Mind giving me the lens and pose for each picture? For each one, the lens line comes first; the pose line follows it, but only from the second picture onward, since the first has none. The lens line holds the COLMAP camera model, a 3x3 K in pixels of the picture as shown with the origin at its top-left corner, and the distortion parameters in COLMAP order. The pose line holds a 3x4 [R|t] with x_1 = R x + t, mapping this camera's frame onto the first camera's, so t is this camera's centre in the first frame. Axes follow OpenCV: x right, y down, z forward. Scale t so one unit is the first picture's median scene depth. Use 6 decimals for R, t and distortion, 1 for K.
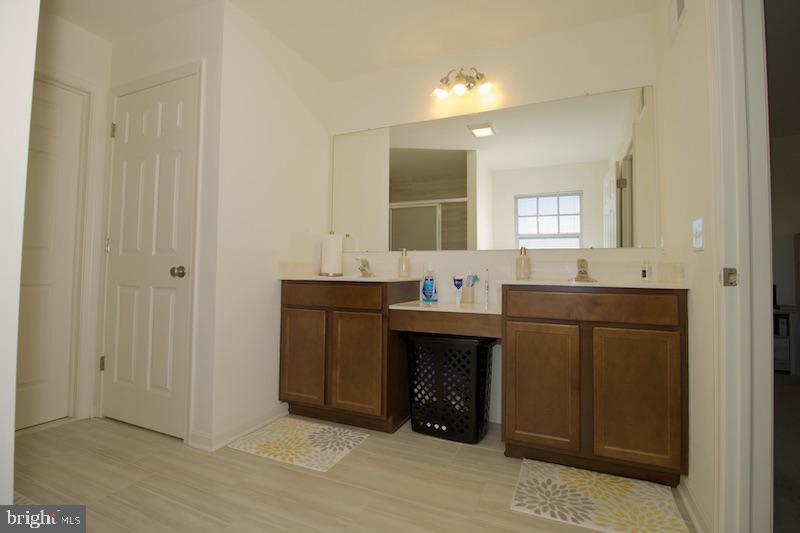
lens RADIAL K [[378.9, 0, 401.7], [0, 378.9, 262.0], [0, 0, 1]] dist [0.000410, -0.022111]
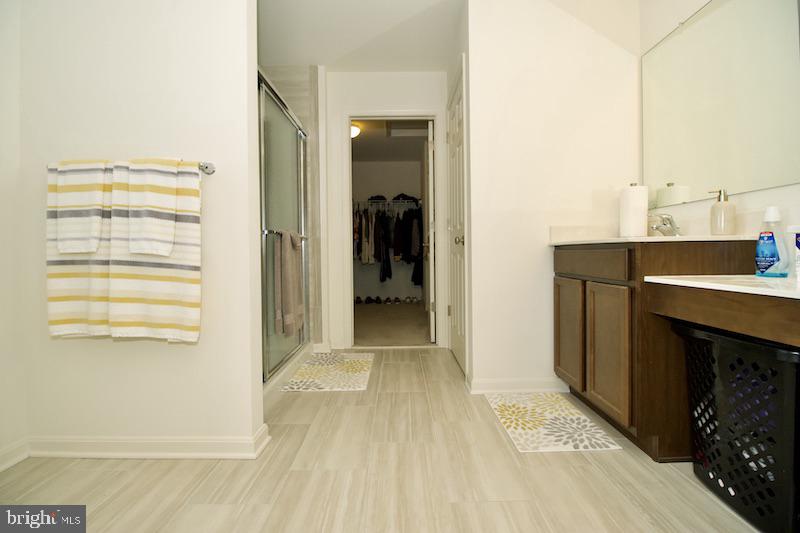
lens RADIAL K [[368.4, 0, 400.4], [0, 368.4, 253.2], [0, 0, 1]] dist [0.000041, -0.013350]
pose [[0.404986, -0.013060, -0.914229, 0.411783], [0.046532, 0.998897, 0.006343, 0.048147], [0.913138, -0.045110, 0.405147, 0.331228]]
